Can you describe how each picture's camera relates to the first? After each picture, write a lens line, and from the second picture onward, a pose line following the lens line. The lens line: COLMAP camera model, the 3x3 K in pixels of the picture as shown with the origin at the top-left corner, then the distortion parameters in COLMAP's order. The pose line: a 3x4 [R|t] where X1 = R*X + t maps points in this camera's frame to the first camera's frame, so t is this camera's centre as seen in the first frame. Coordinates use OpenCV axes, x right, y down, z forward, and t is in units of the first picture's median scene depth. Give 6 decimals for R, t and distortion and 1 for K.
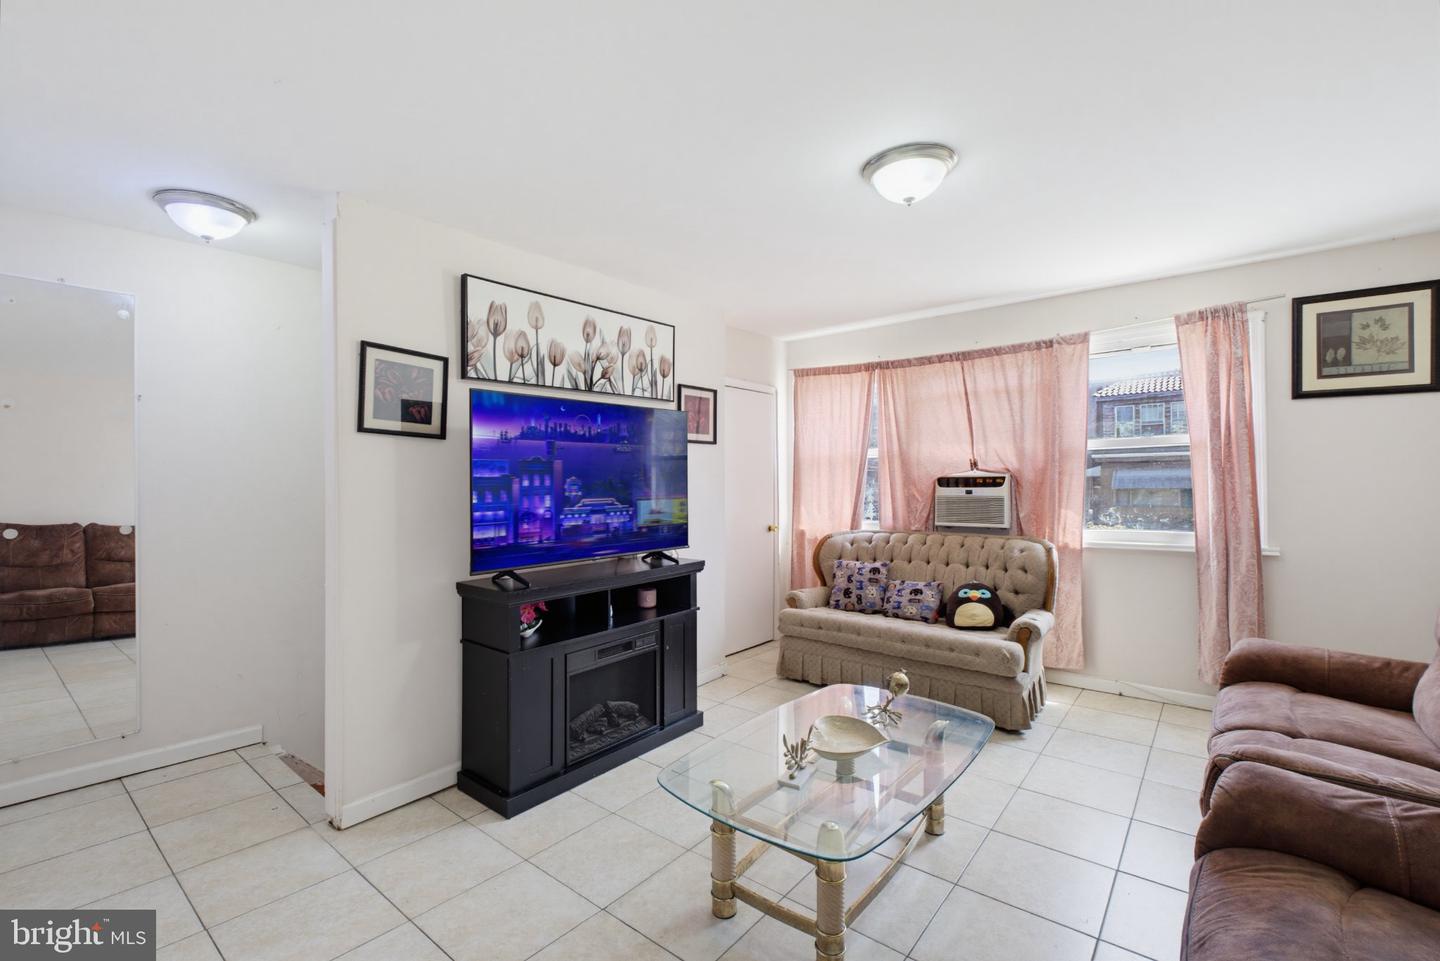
lens RADIAL K [[626.6, 0, 721.8], [0, 626.6, 477.6], [0, 0, 1]] dist [-0.002292, -0.000138]
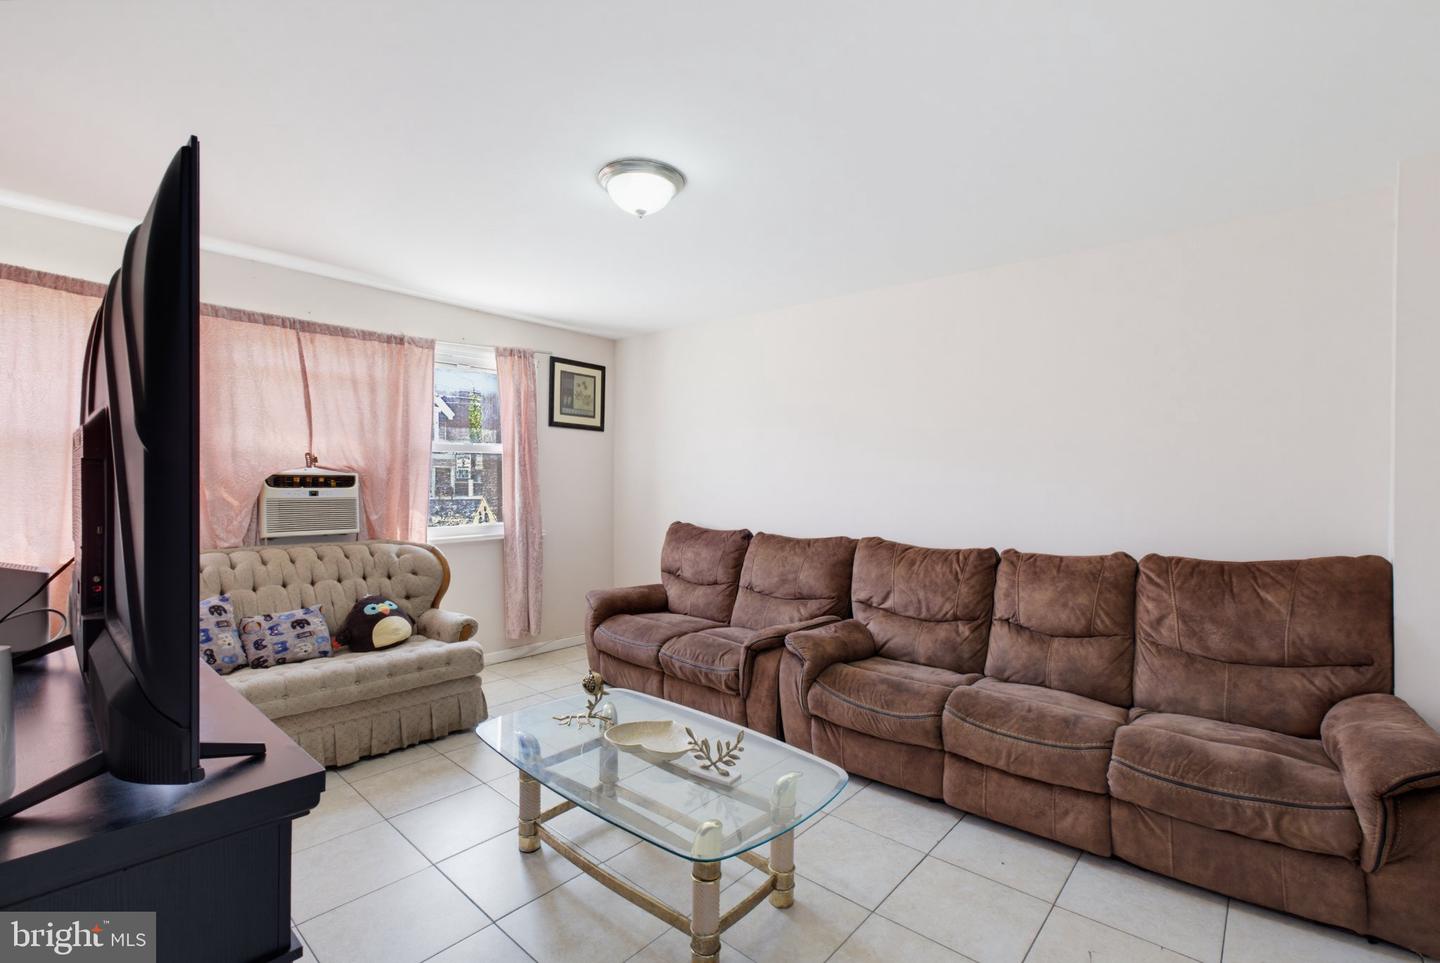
lens RADIAL K [[635.0, 0, 714.8], [0, 635.0, 486.1], [0, 0, 1]] dist [0.000124, 0.001497]
pose [[0.063054, 0.002884, 0.998006, -0.439800], [-0.014475, 0.999893, -0.001975, 0.008188], [-0.997905, -0.014321, 0.063089, 0.450526]]
